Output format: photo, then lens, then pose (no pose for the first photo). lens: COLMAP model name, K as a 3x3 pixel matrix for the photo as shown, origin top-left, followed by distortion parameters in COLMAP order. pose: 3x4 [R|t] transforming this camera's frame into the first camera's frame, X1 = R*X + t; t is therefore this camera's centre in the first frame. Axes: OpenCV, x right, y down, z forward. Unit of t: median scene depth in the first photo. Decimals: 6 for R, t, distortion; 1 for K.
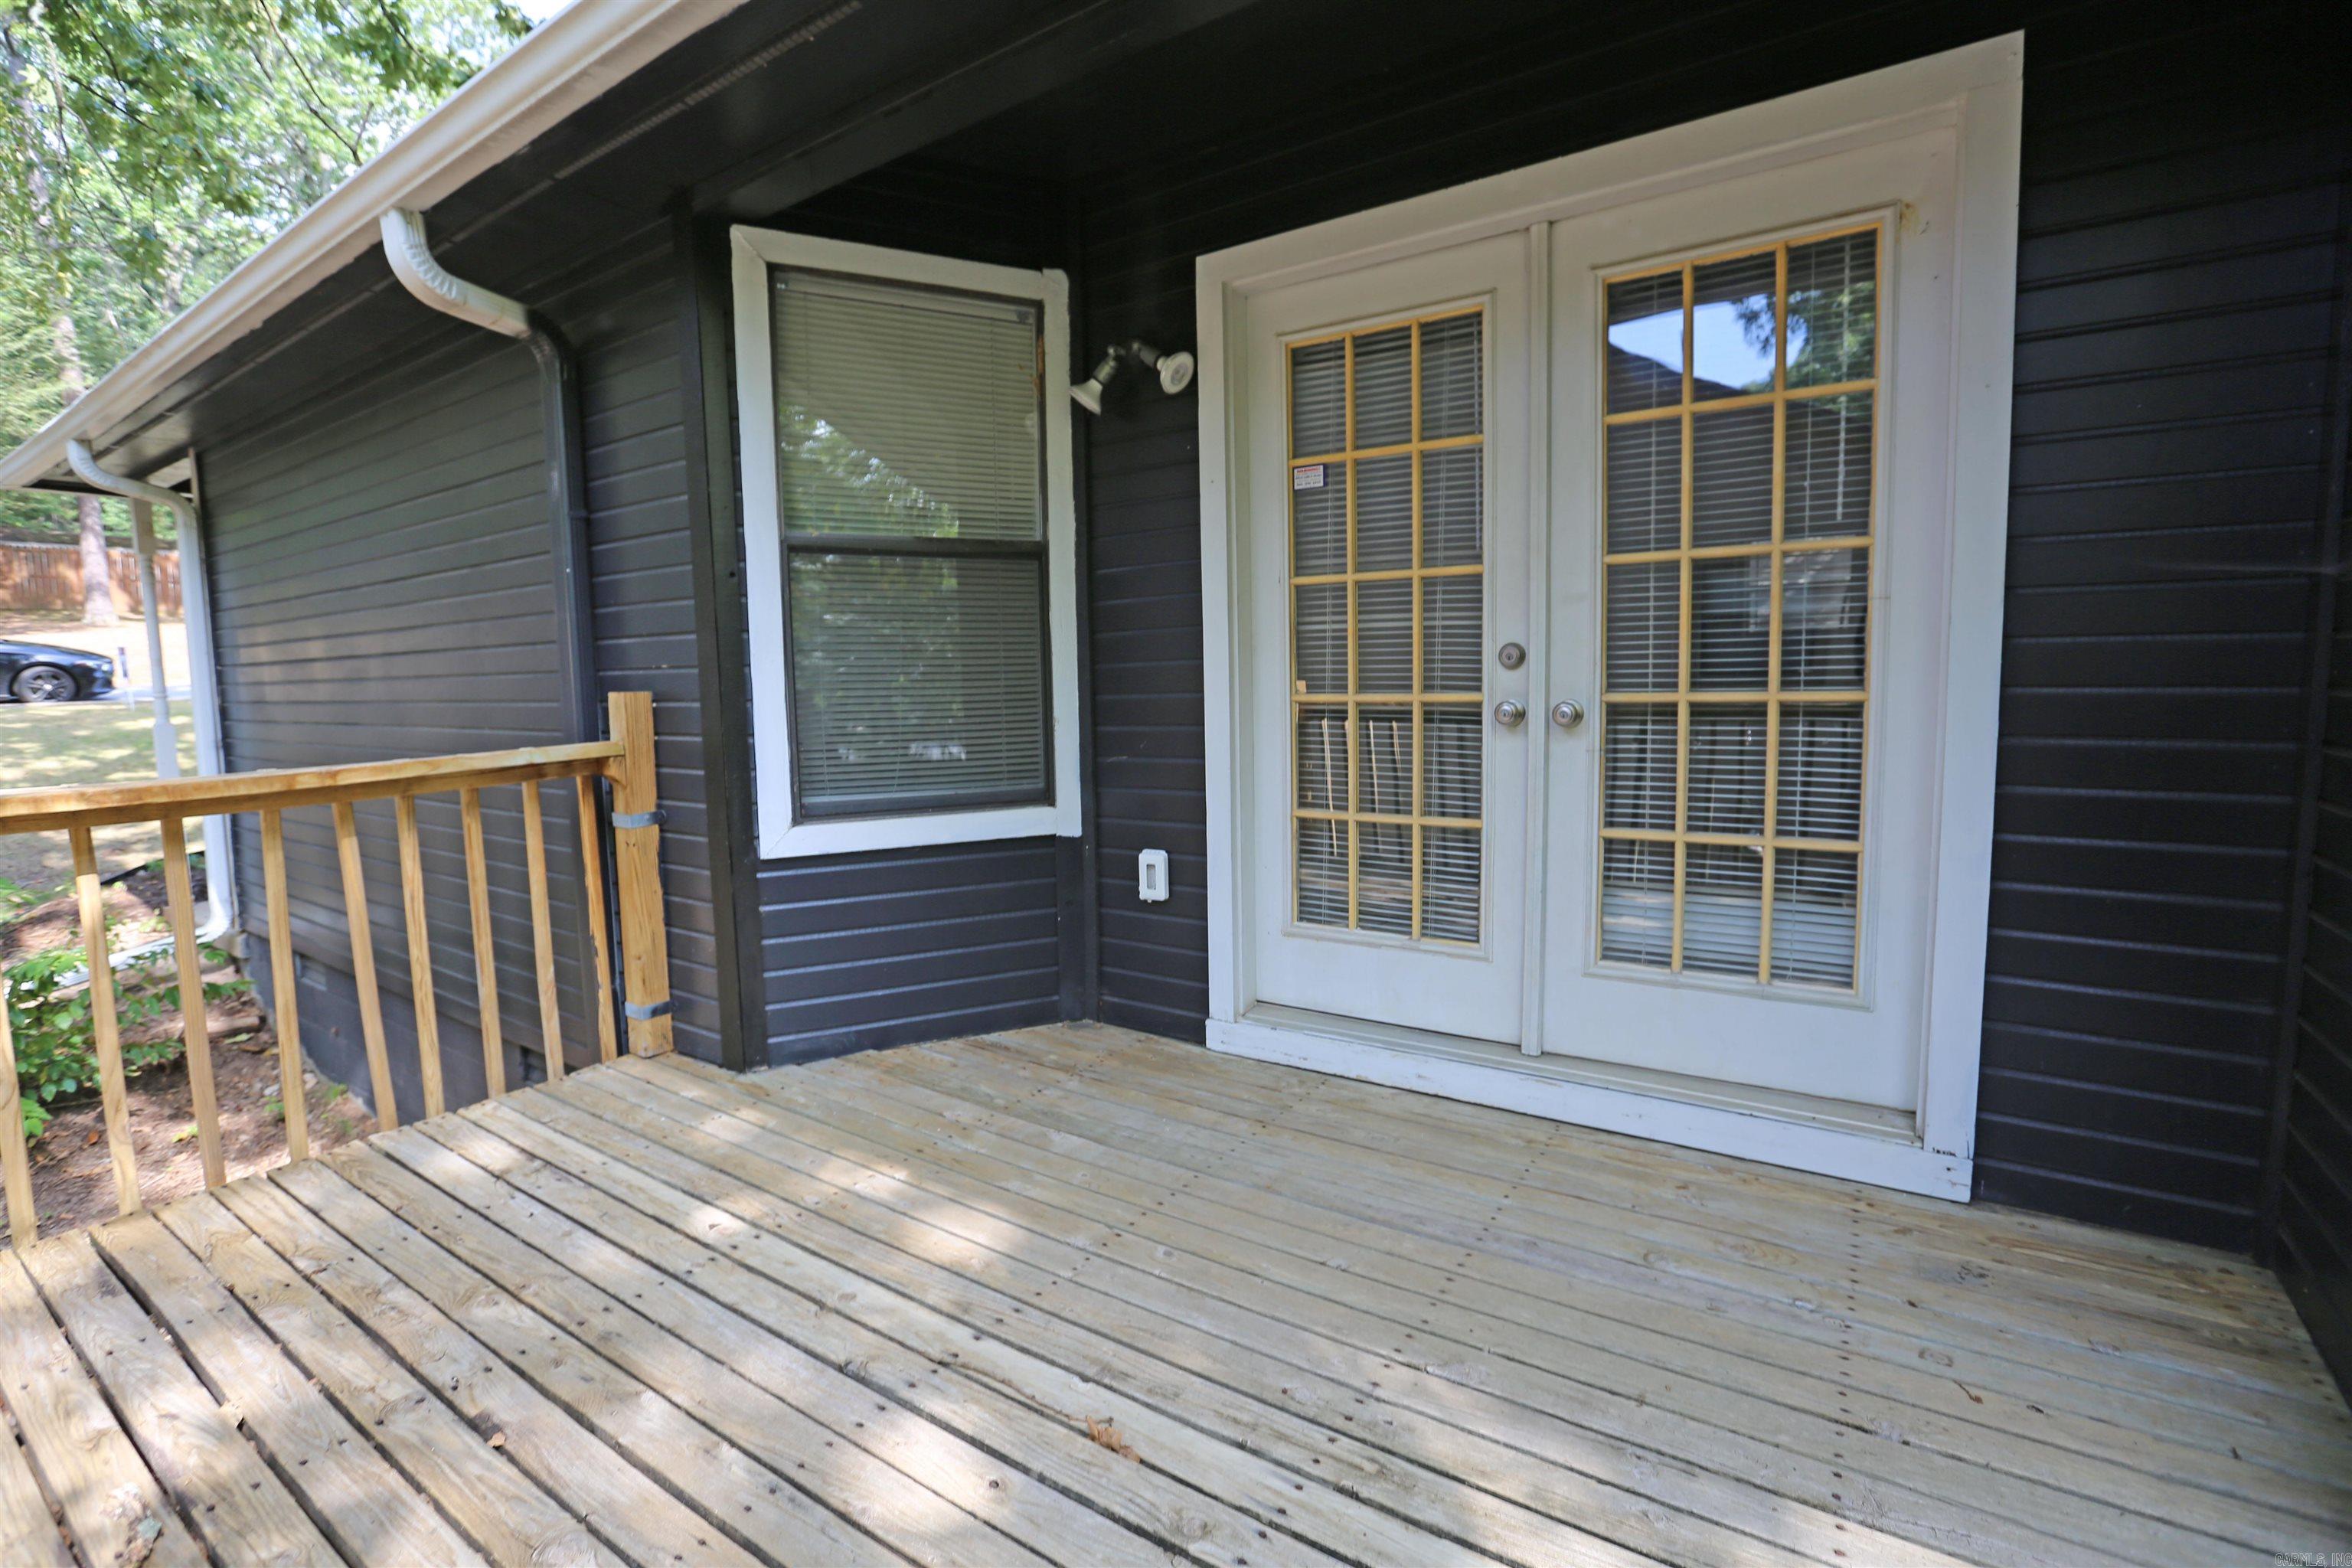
lens RADIAL K [[1056.1, 0, 1168.6], [0, 1056.1, 765.1], [0, 0, 1]] dist [-0.062436, 0.016304]
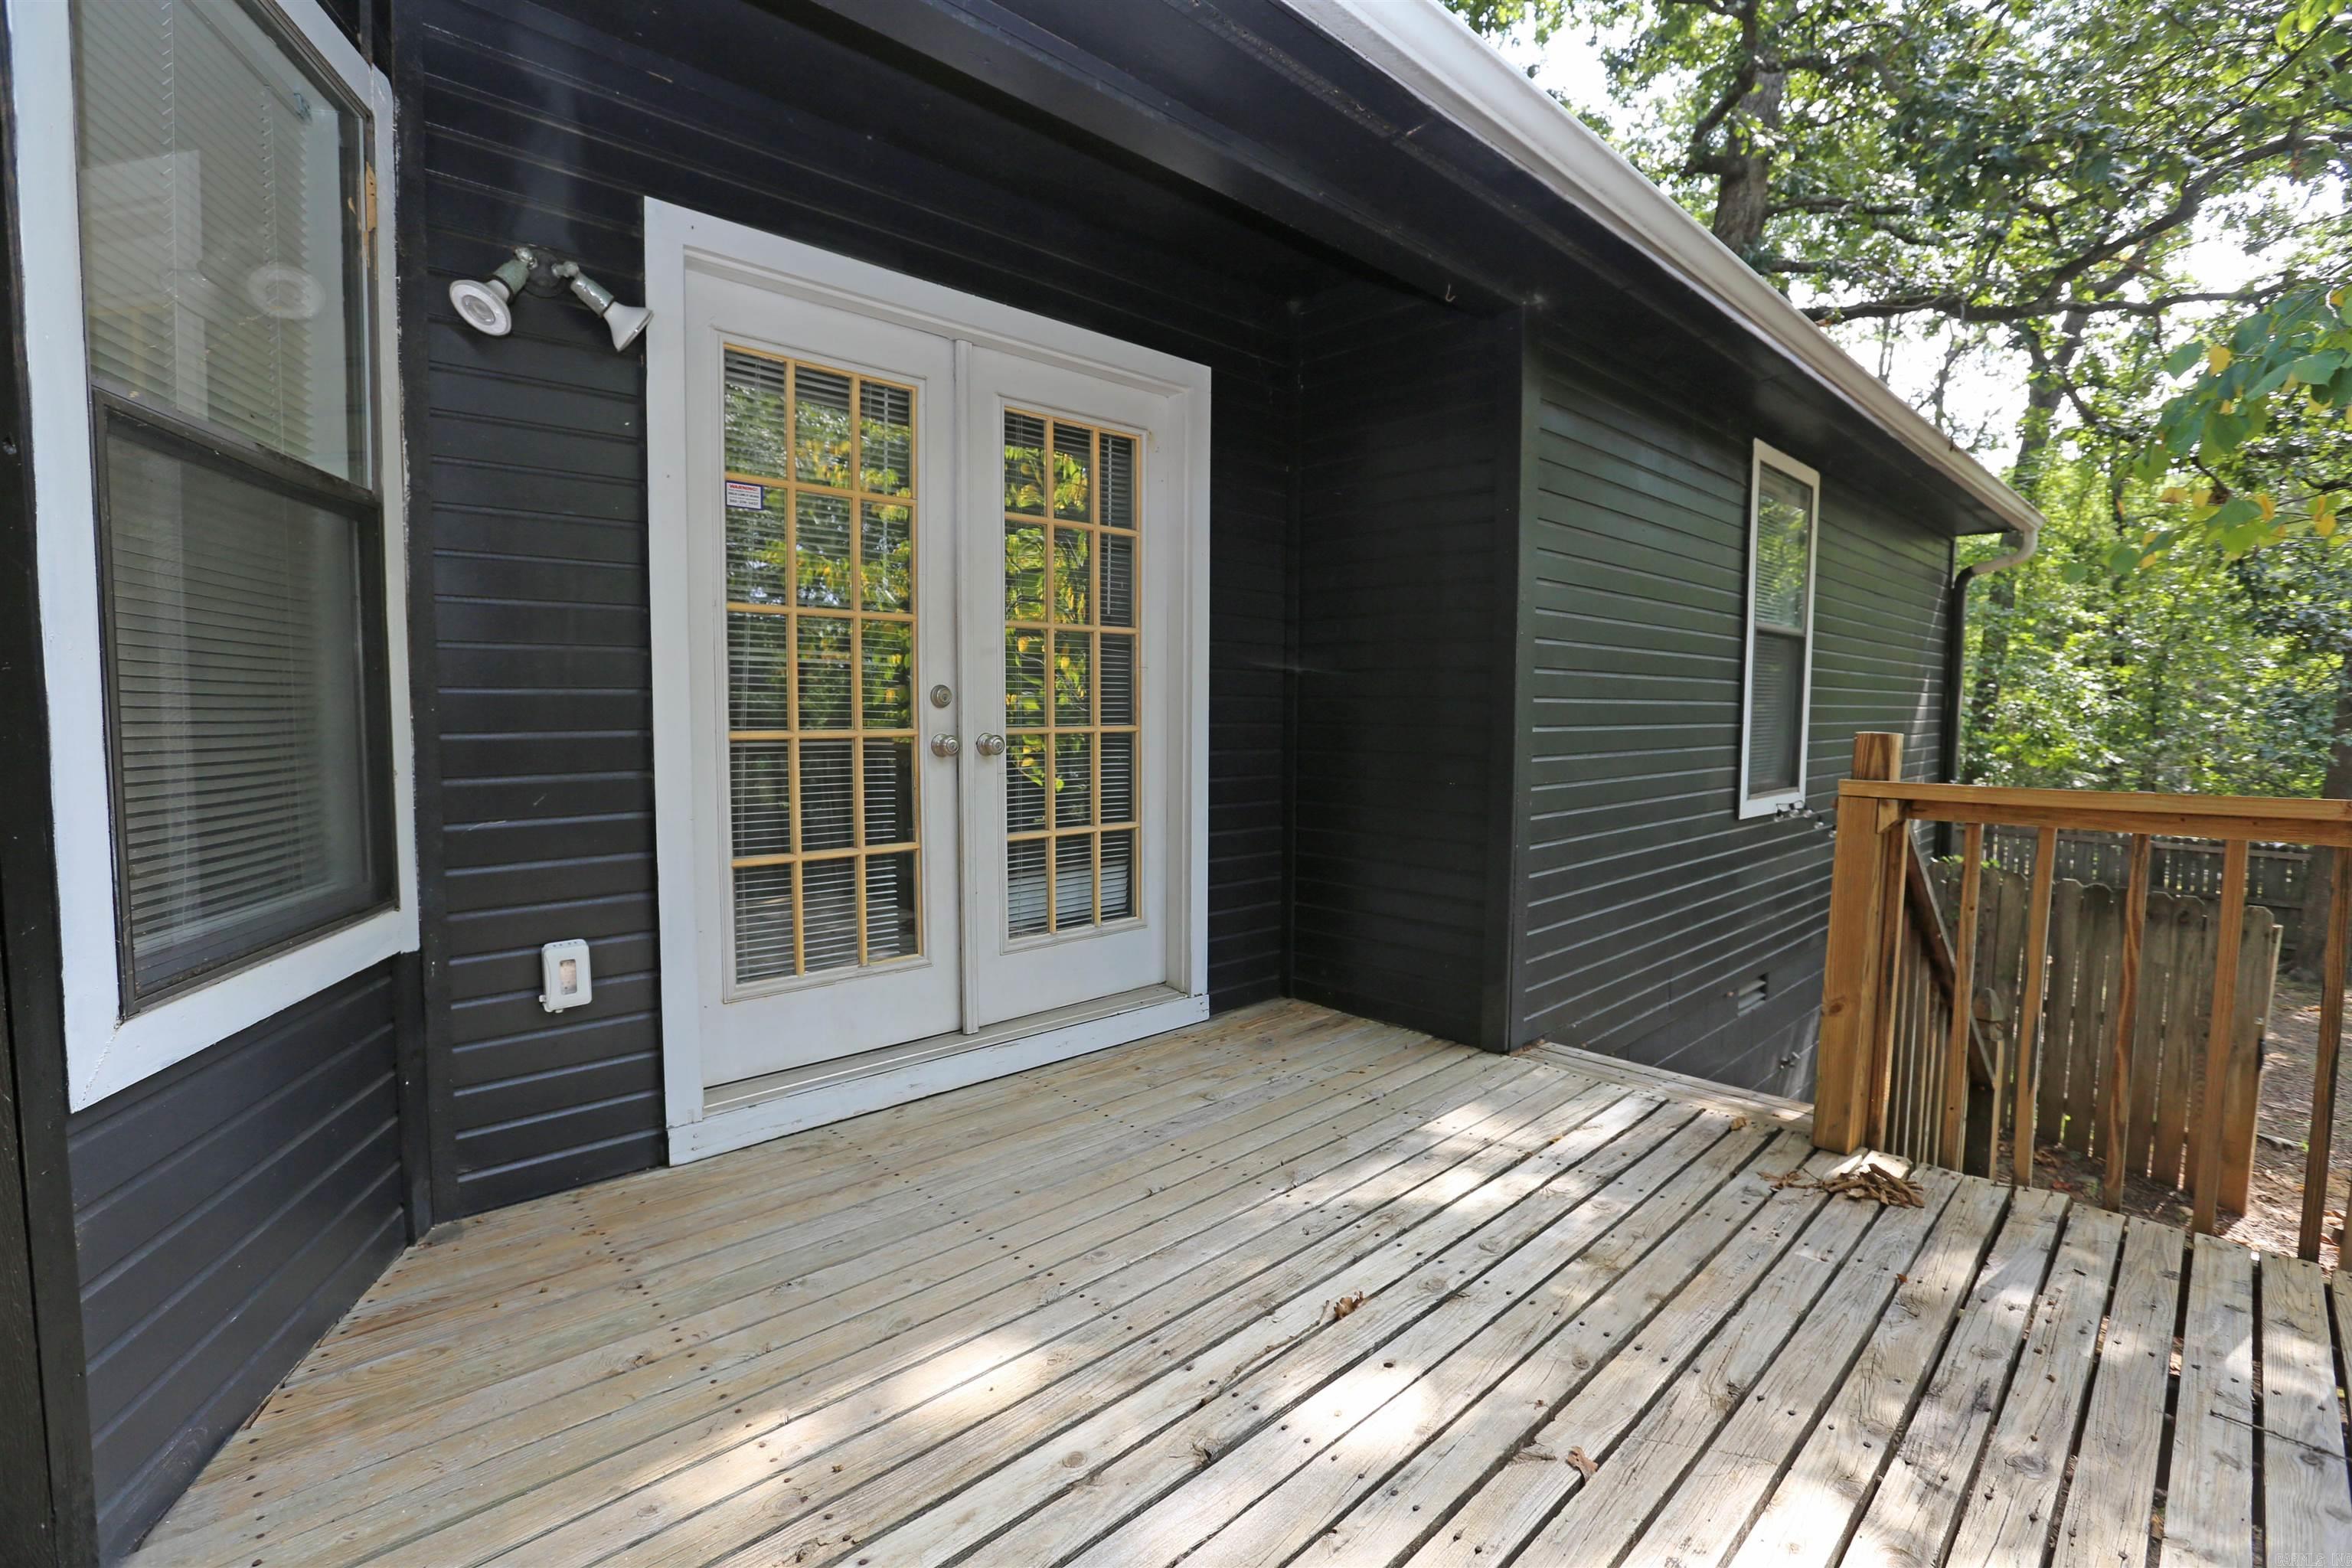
lens RADIAL K [[1056.1, 0, 1168.6], [0, 1056.1, 765.1], [0, 0, 1]] dist [-0.062436, 0.016304]
pose [[0.220437, -0.034902, 0.974777, -0.741443], [0.073366, 0.997122, 0.019111, -0.031151], [-0.972638, 0.067303, 0.222363, 0.490971]]
